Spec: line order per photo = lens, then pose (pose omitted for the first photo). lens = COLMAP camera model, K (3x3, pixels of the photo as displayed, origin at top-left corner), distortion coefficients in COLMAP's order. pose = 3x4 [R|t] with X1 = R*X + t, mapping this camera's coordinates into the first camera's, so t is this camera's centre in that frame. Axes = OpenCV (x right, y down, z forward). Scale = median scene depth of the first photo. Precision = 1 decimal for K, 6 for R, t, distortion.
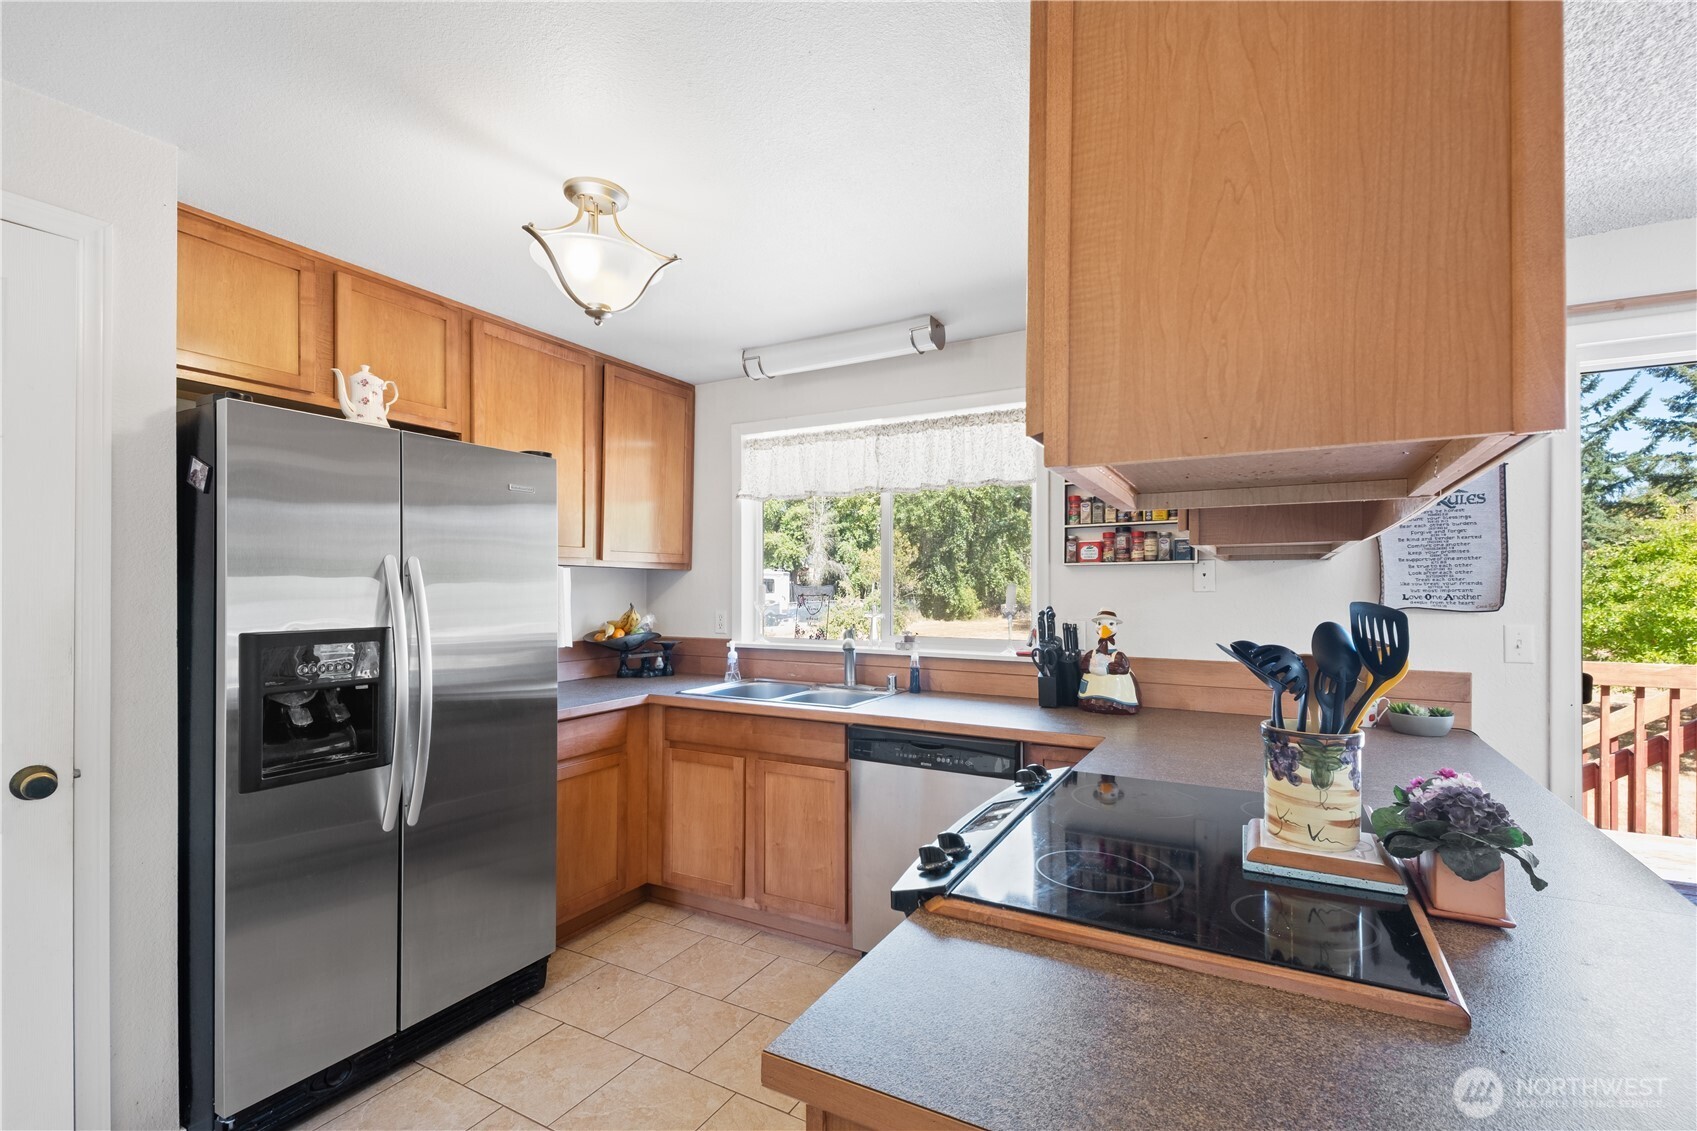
lens RADIAL K [[750.9, 0, 849.9], [0, 750.9, 587.3], [0, 0, 1]] dist [0.058261, -0.031191]
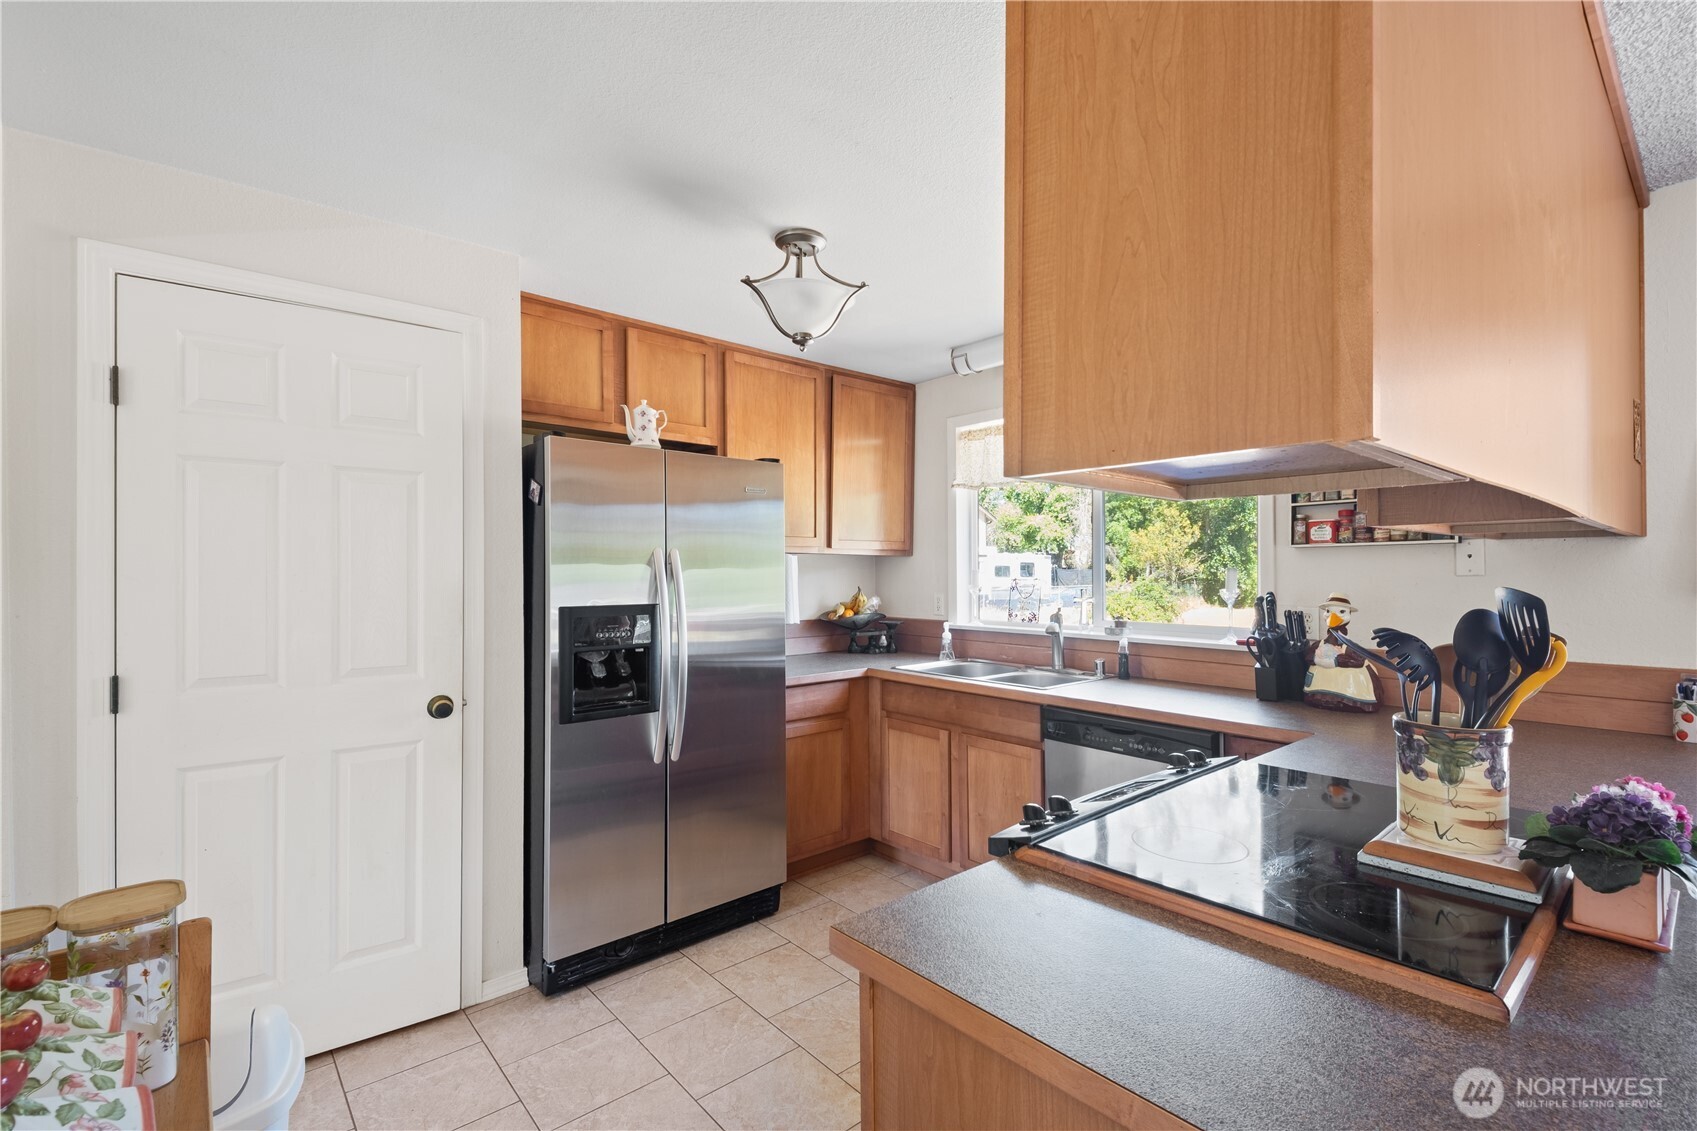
lens RADIAL K [[750.1, 0, 850.8], [0, 750.1, 573.9], [0, 0, 1]] dist [0.065289, -0.036416]
pose [[0.940421, -0.001568, -0.340007, 0.106081], [0.002776, 0.999991, 0.003067, -0.000944], [0.340000, -0.003828, 0.940418, -0.061980]]
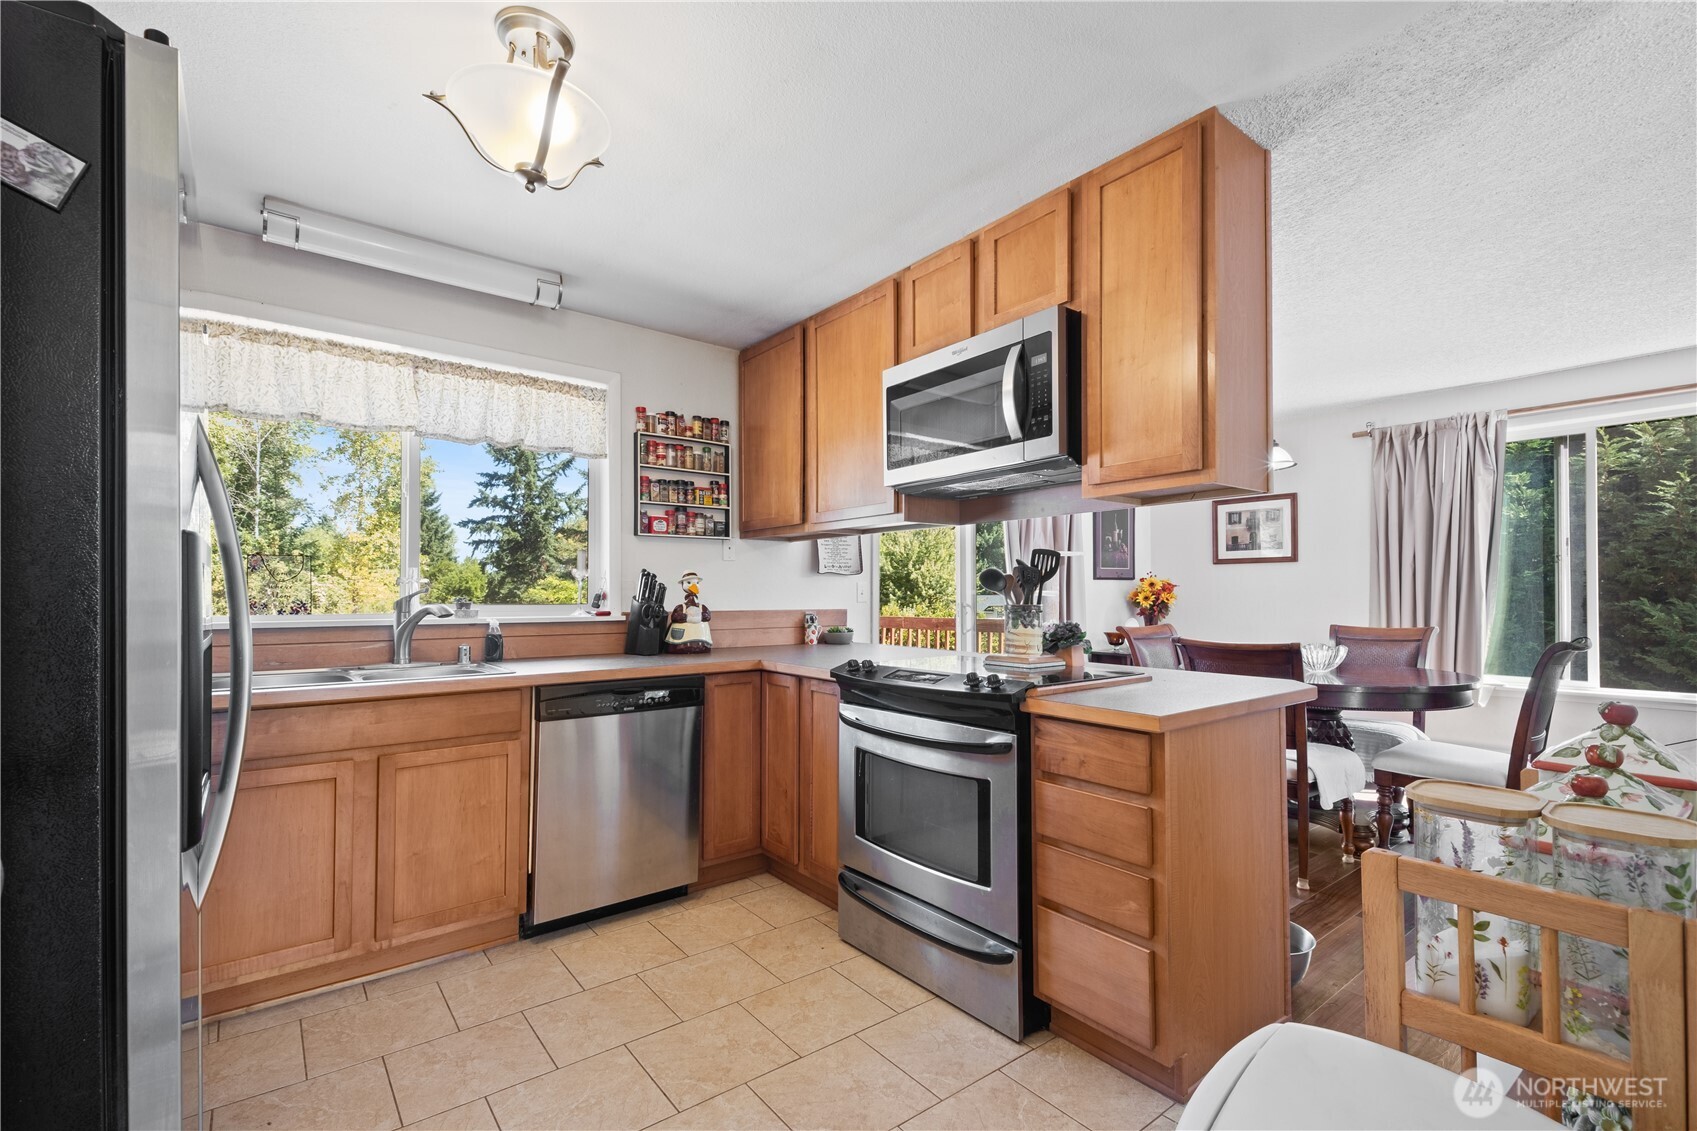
lens RADIAL K [[750.9, 0, 849.9], [0, 750.9, 587.3], [0, 0, 1]] dist [0.058261, -0.031191]
pose [[0.389399, 0.007359, 0.921040, -0.726207], [-0.000525, 0.999970, -0.007768, 0.066807], [-0.921069, 0.002541, 0.389391, 0.275659]]
